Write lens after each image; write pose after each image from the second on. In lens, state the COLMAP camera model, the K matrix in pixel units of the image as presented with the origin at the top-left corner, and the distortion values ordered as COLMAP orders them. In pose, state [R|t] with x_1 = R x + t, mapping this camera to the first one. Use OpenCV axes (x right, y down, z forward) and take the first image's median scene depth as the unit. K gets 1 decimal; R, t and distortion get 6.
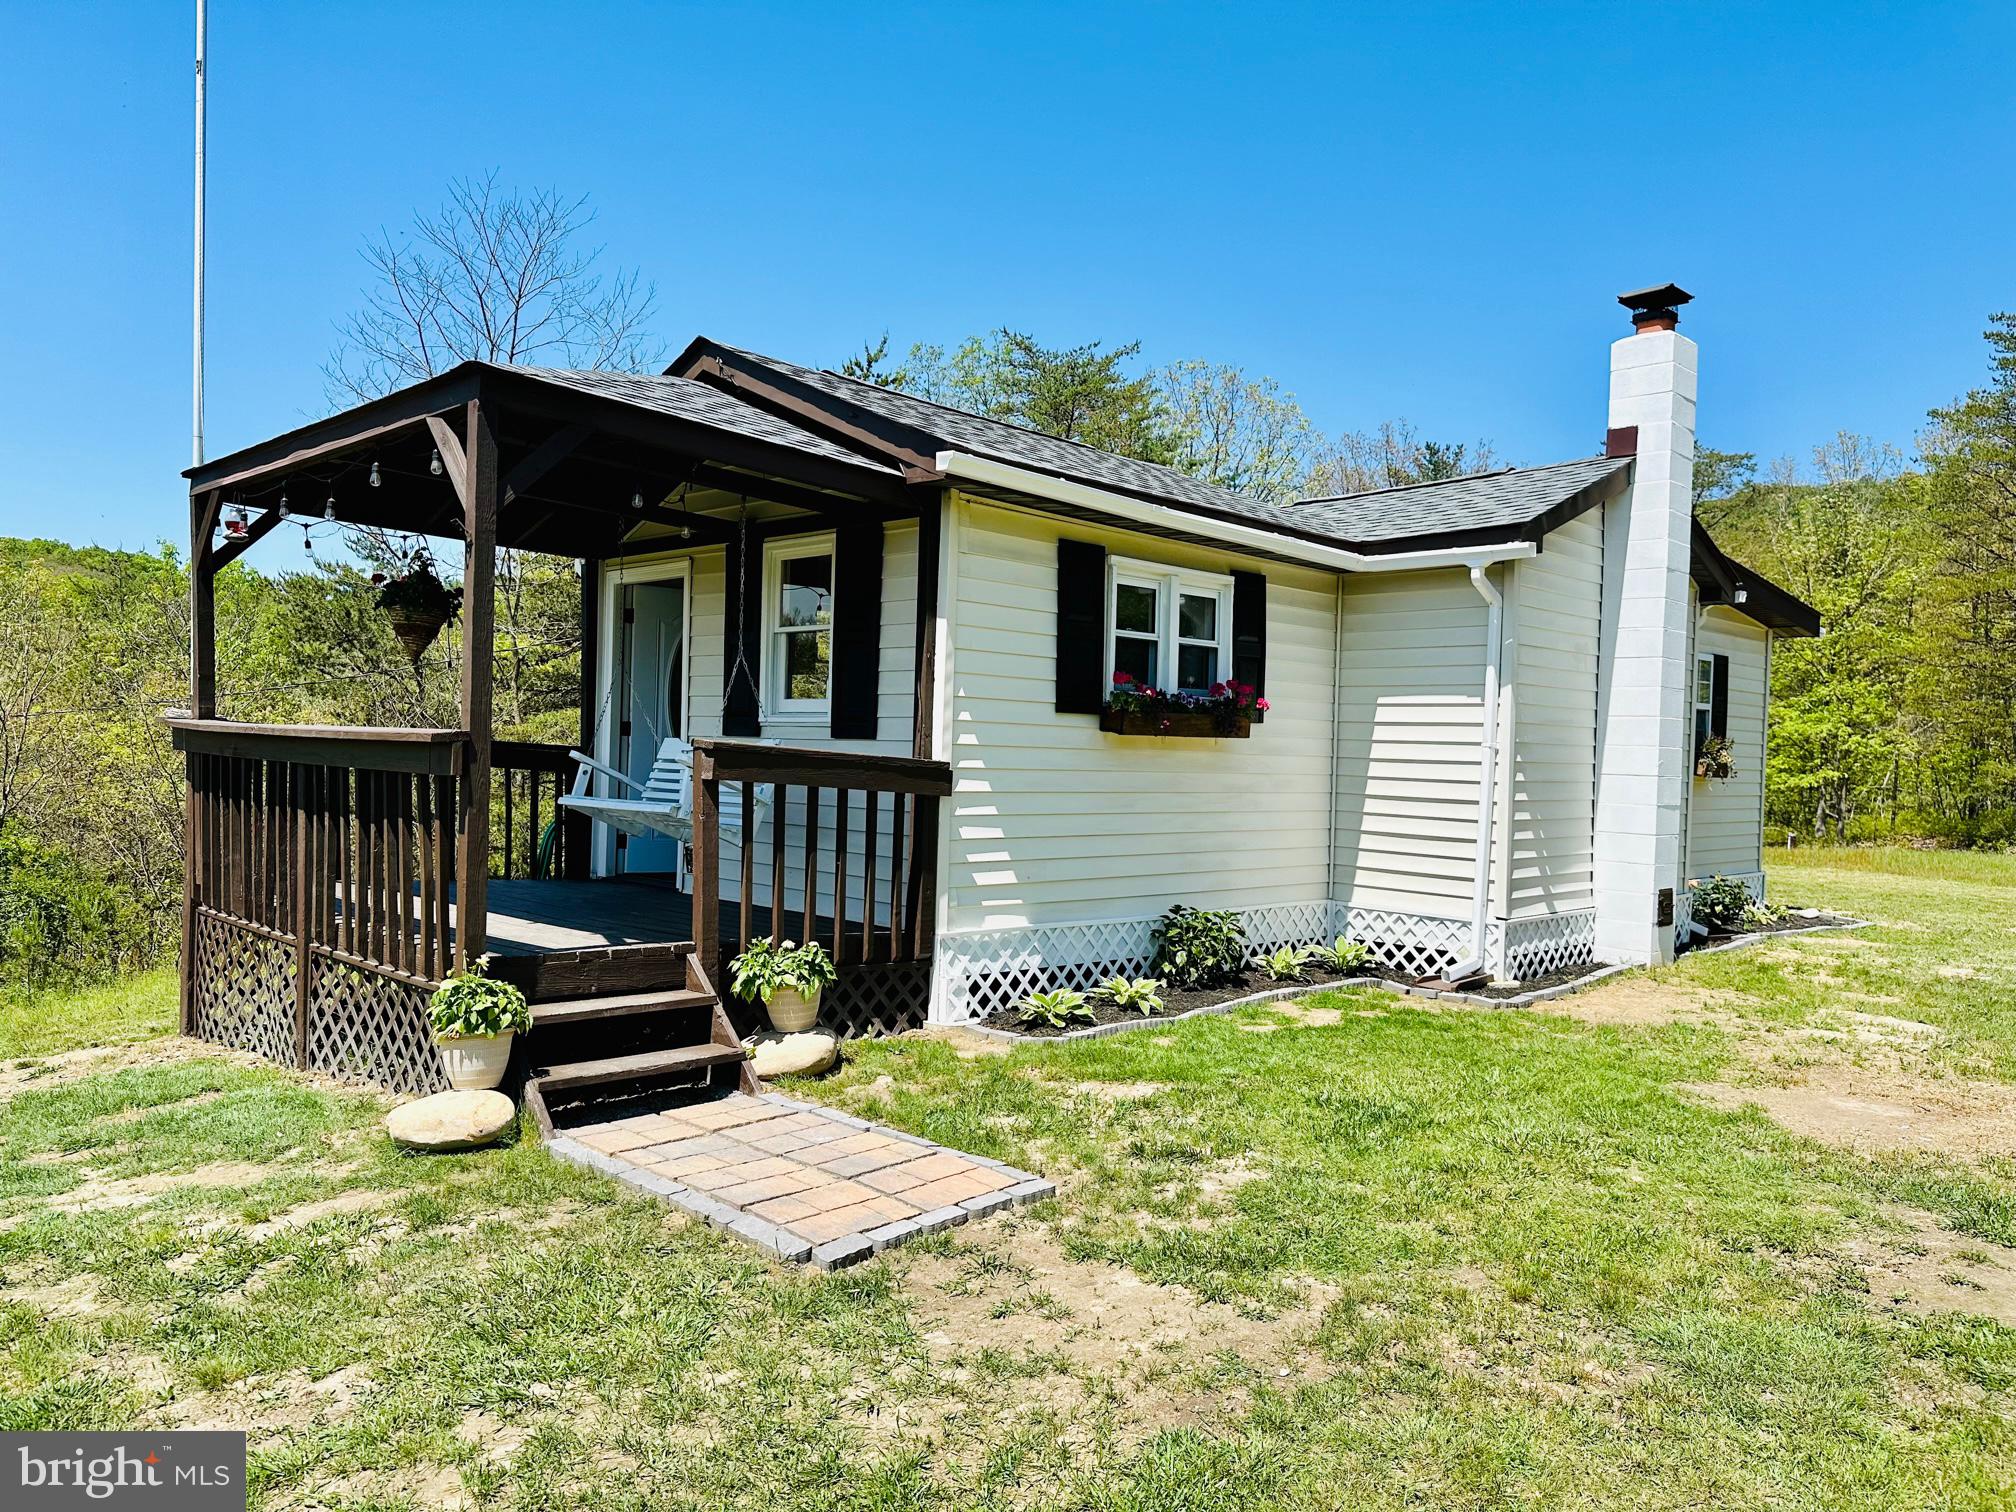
lens RADIAL K [[1400.0, 0, 1015.5], [0, 1400.0, 768.0], [0, 0, 1]] dist [0.058766, -0.066565]
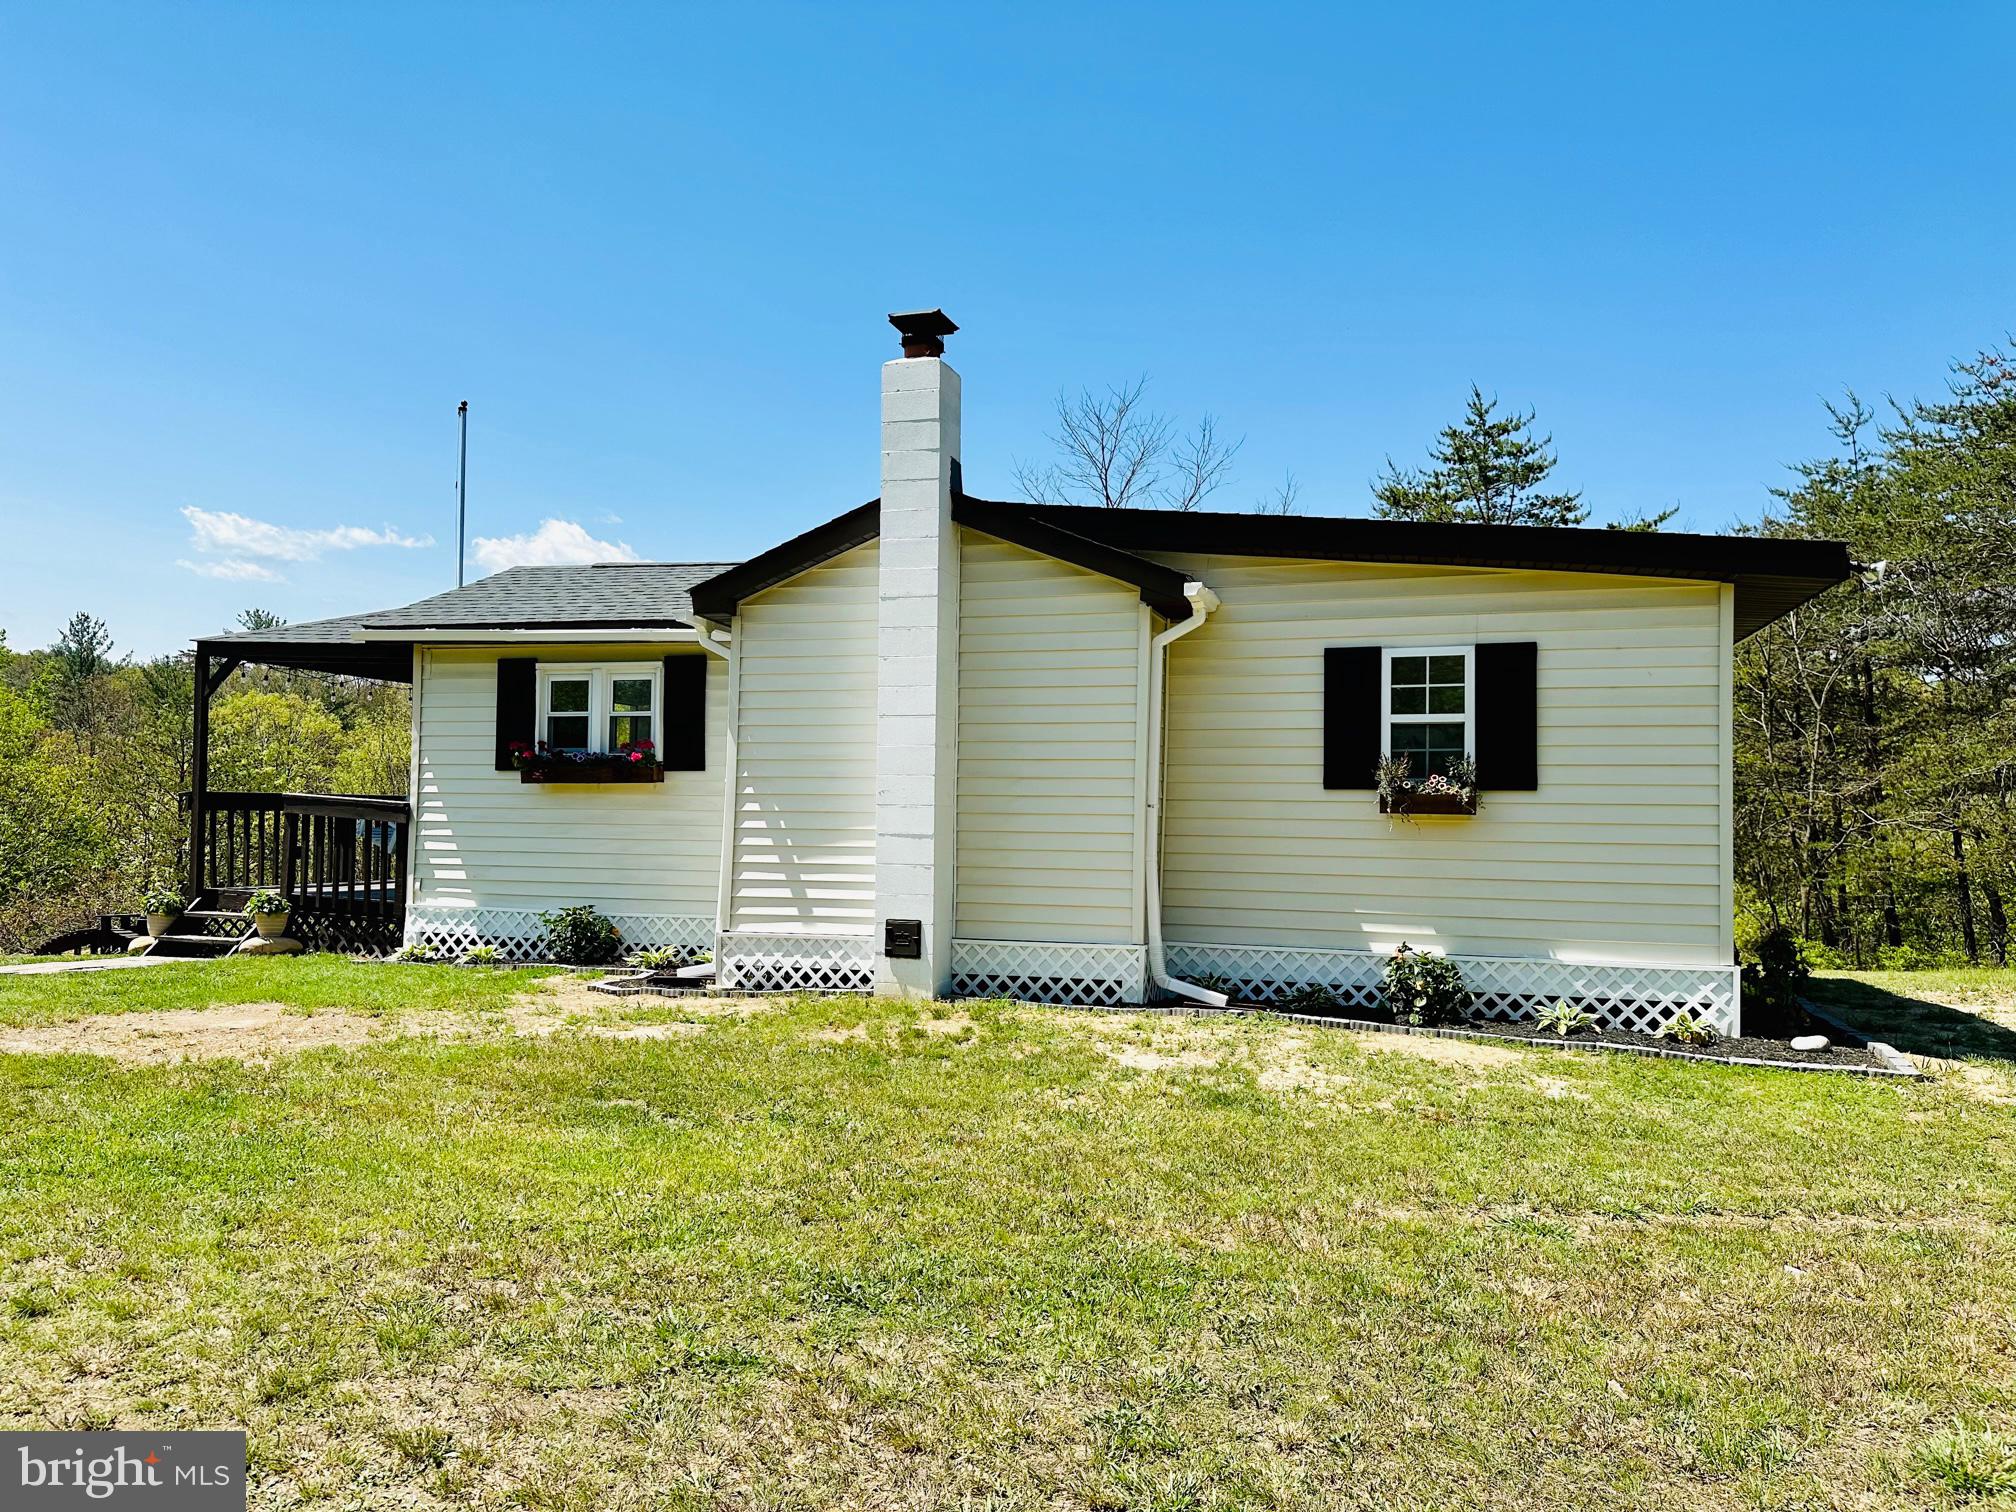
lens RADIAL K [[1400.0, 0, 1001.0], [0, 1400.0, 772.2], [0, 0, 1]] dist [0.058766, -0.066565]
pose [[0.483407, -0.053723, -0.873745, 1.678556], [-0.012468, 0.997591, -0.068235, 0.061943], [0.875307, 0.043879, 0.481573, 0.745941]]
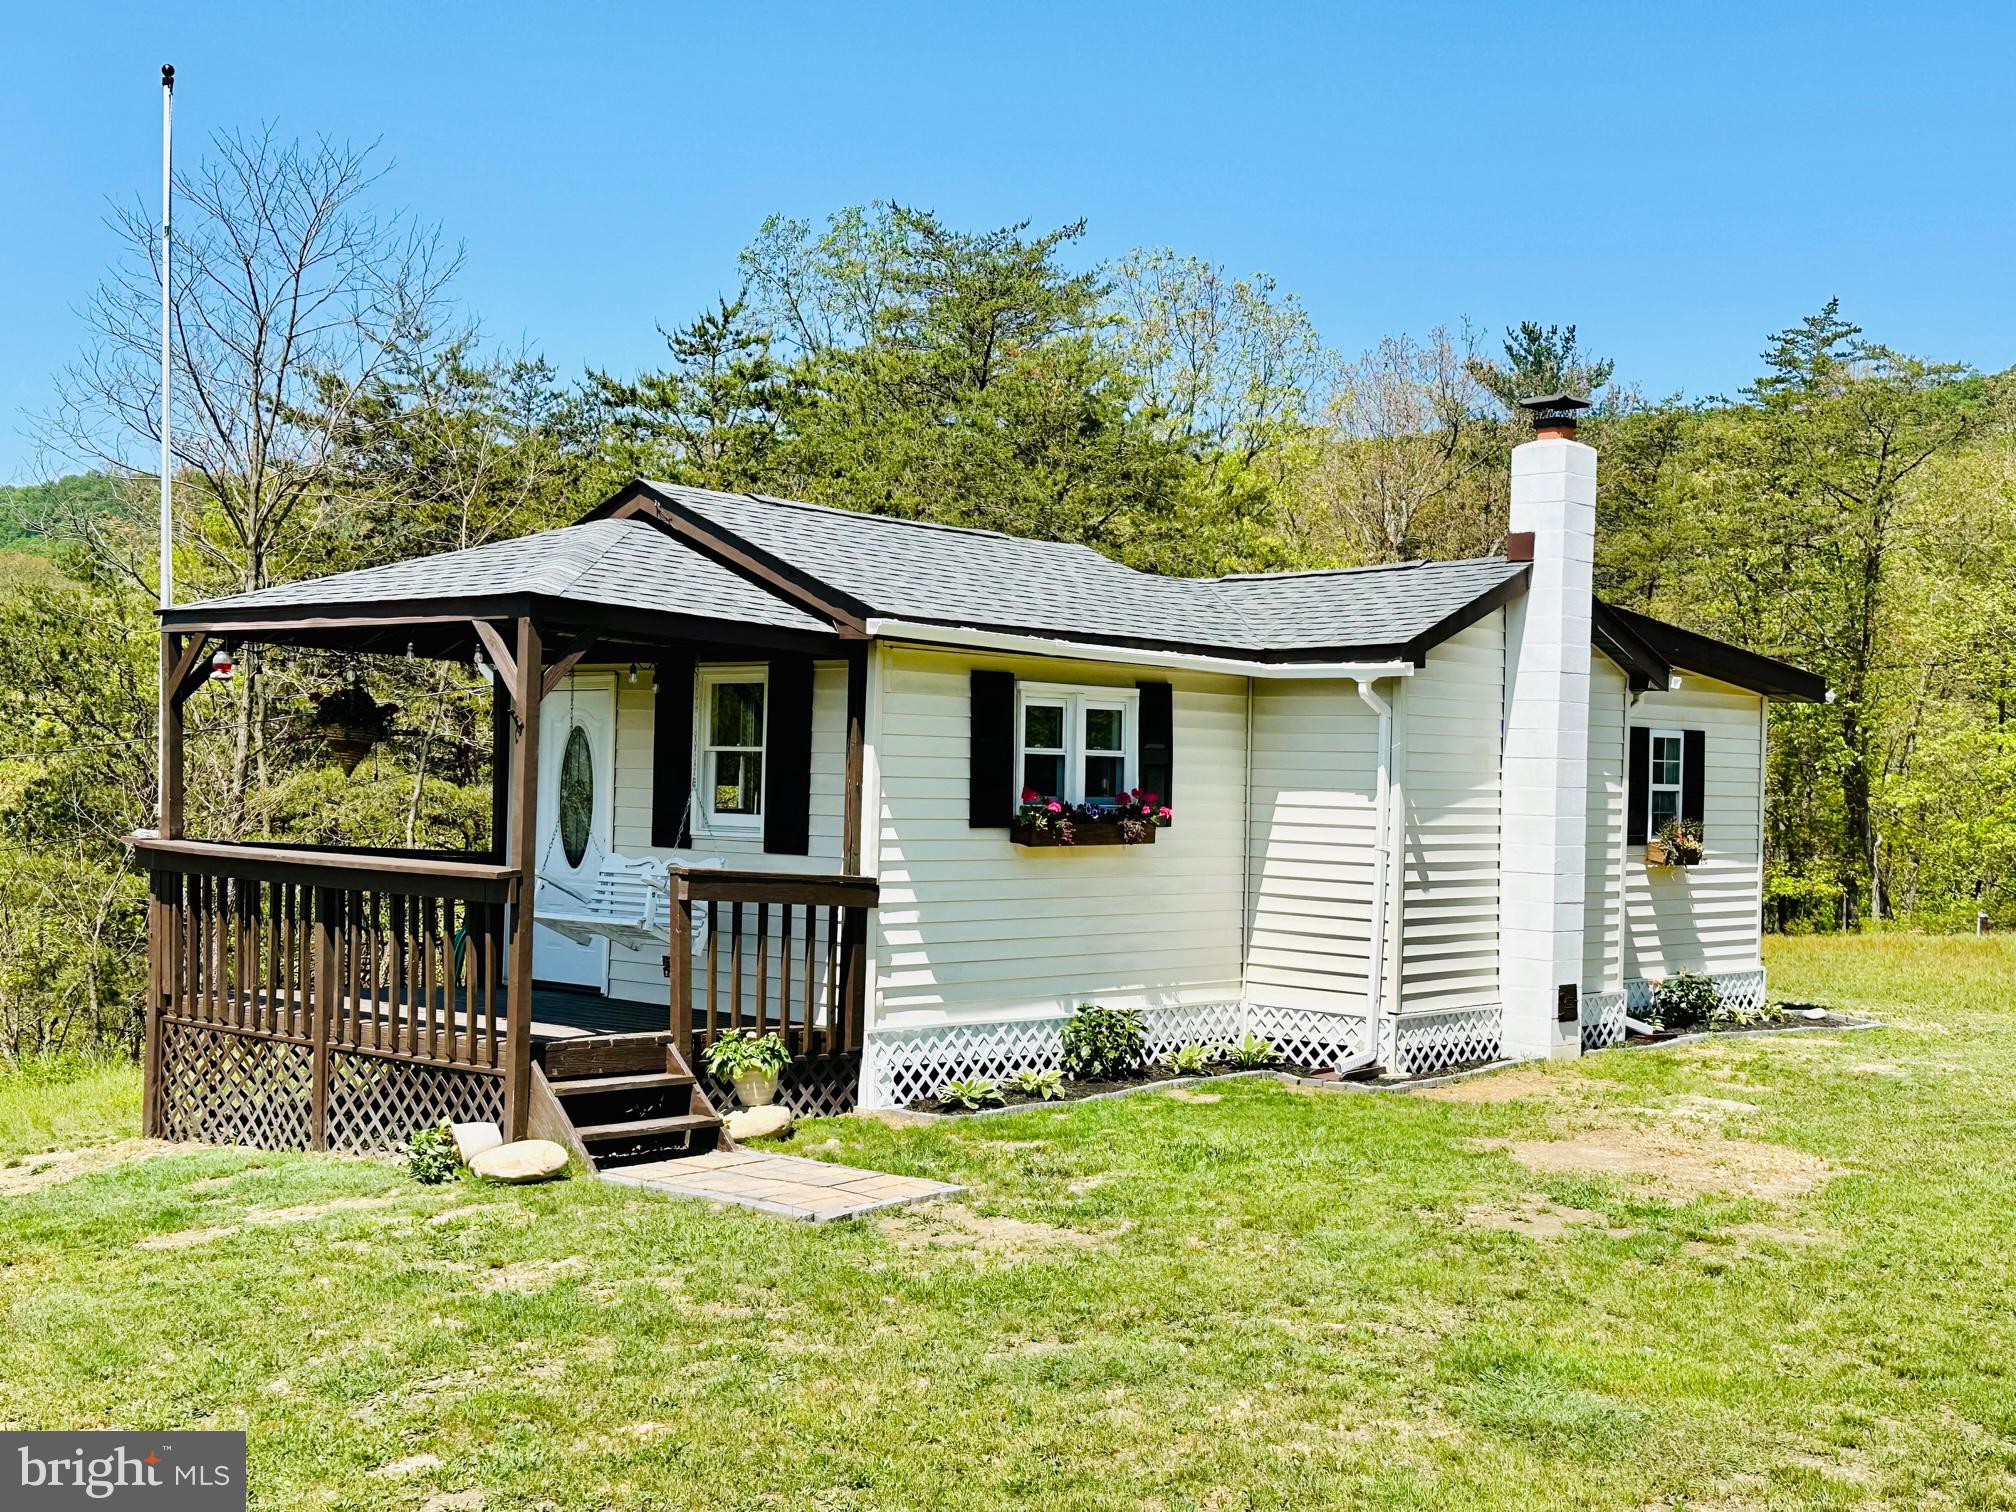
lens RADIAL K [[2351.4, 0, 1020.3], [0, 2351.4, 751.5], [0, 0, 1]] dist [0.098421, 0.000000]
pose [[0.998767, -0.005031, 0.049392, -0.022407], [0.006054, 0.999770, -0.020574, -0.062223], [-0.049277, 0.020848, 0.998568, -0.860146]]
